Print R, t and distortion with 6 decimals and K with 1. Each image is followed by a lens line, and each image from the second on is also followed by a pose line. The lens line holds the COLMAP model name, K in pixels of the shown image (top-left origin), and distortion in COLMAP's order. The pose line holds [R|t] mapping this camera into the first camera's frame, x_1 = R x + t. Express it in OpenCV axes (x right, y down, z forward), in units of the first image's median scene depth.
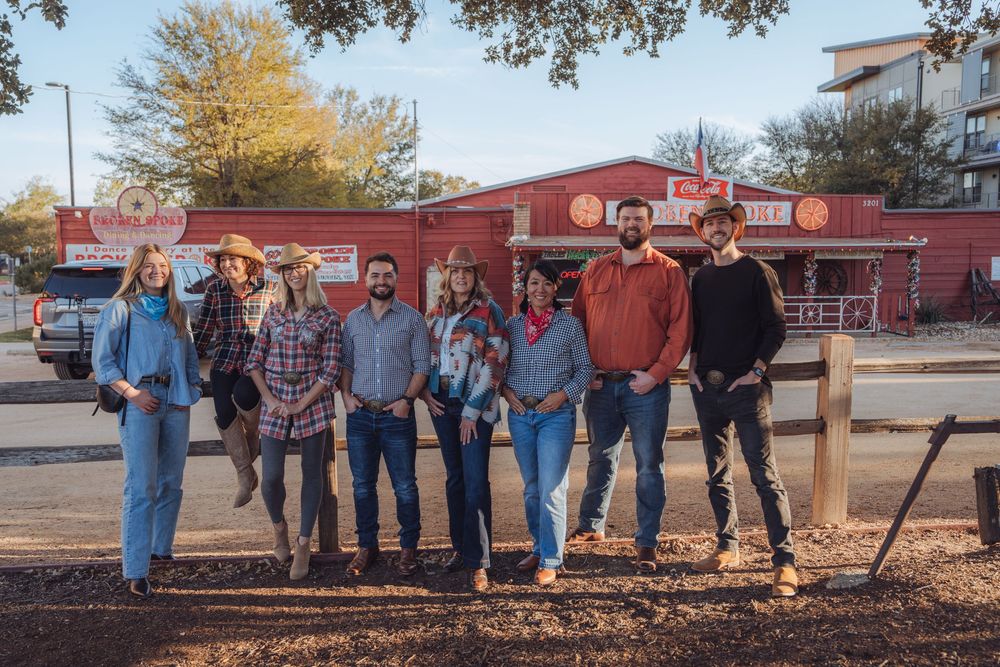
lens RADIAL K [[875.0, 0, 500.0], [0, 875.0, 333.5], [0, 0, 1]] dist [0.000020, 0.010172]
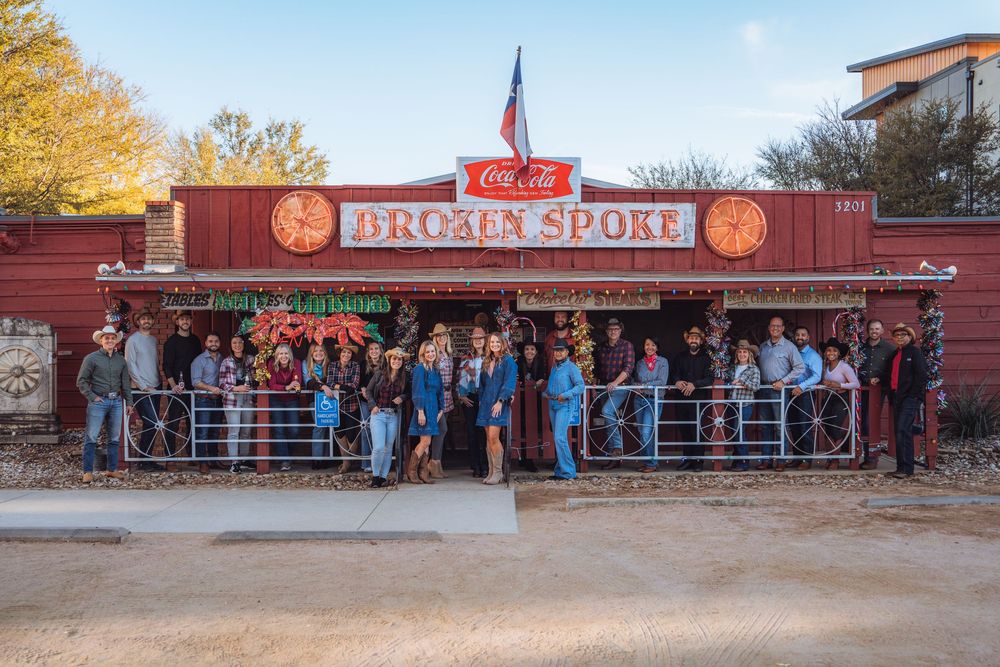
lens RADIAL K [[939.0, 0, 500.0], [0, 939.0, 333.5], [0, 0, 1]] dist [-0.005765, 0.080146]
pose [[0.999466, -0.000845, -0.032676, 0.233218], [-0.001853, 0.996594, -0.082443, -0.025893], [0.032634, 0.082459, 0.996060, 0.439644]]
